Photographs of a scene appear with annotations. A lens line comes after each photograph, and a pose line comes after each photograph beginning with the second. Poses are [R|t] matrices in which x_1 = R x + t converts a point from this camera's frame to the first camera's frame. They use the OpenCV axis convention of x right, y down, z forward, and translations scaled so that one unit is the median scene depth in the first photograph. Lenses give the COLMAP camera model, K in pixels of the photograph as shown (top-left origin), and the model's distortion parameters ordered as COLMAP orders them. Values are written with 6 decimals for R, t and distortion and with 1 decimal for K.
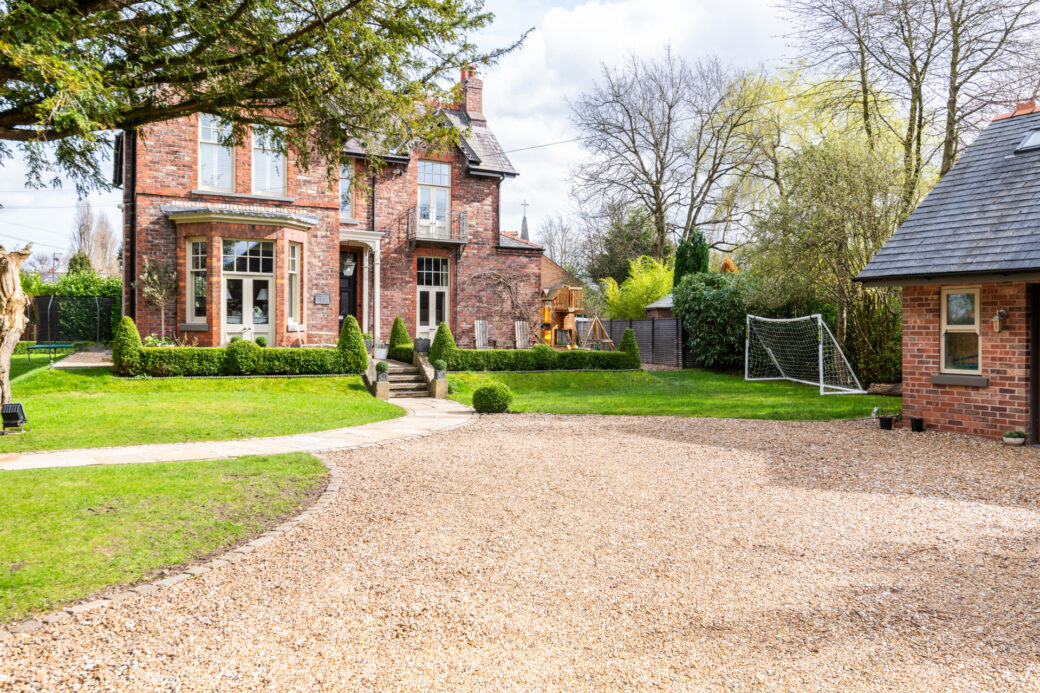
lens RADIAL K [[770.2, 0, 520.0], [0, 770.2, 346.5], [0, 0, 1]] dist [0.002431, -0.005582]
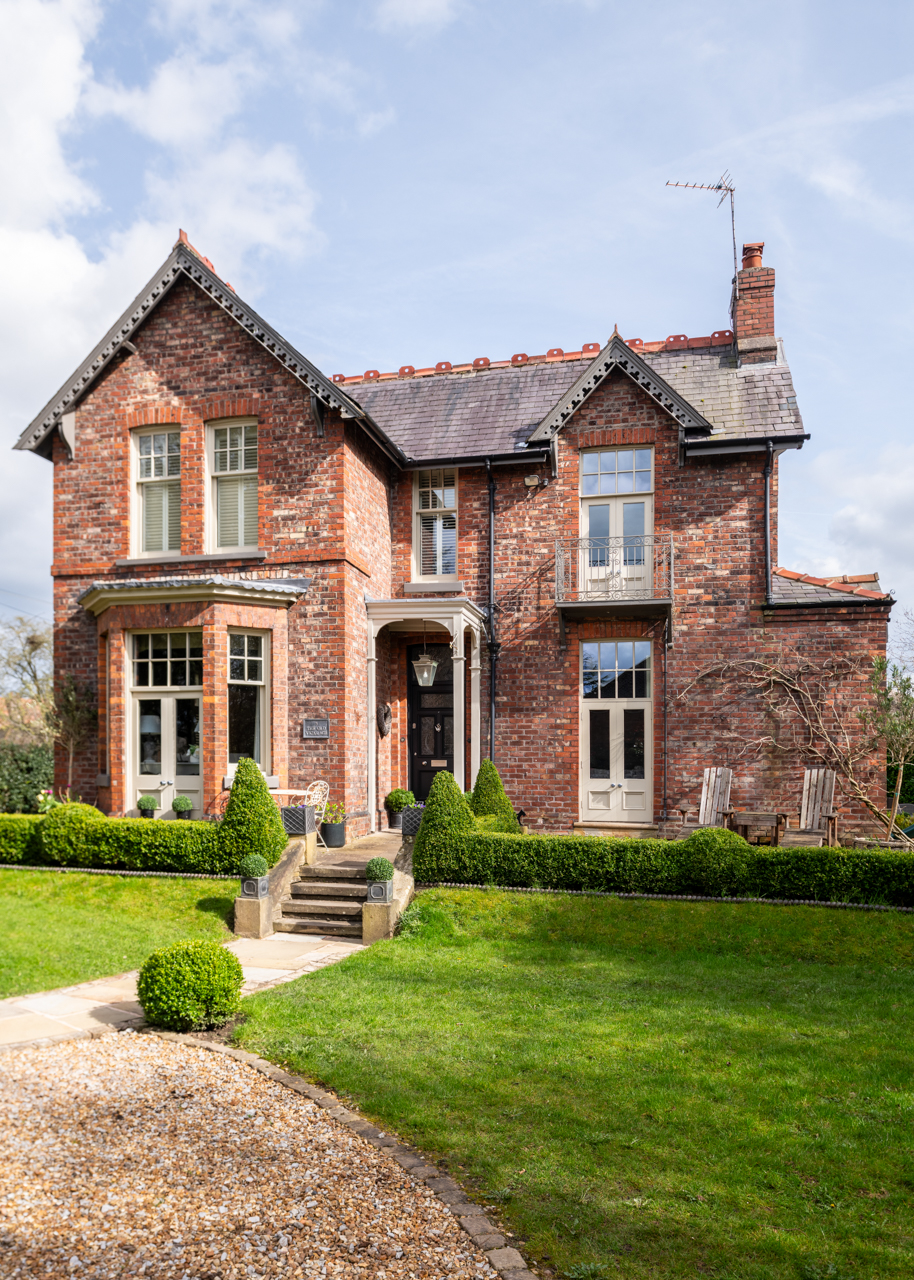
lens RADIAL K [[939.7, 0, 458.7], [0, 939.7, 777.8], [0, 0, 1]] dist [-0.009616, -0.004046]
pose [[0.728571, 0.003169, -0.684963, 0.272089], [-0.020264, 0.999651, -0.016929, -0.018322], [0.684670, 0.026214, 0.728381, 0.588317]]
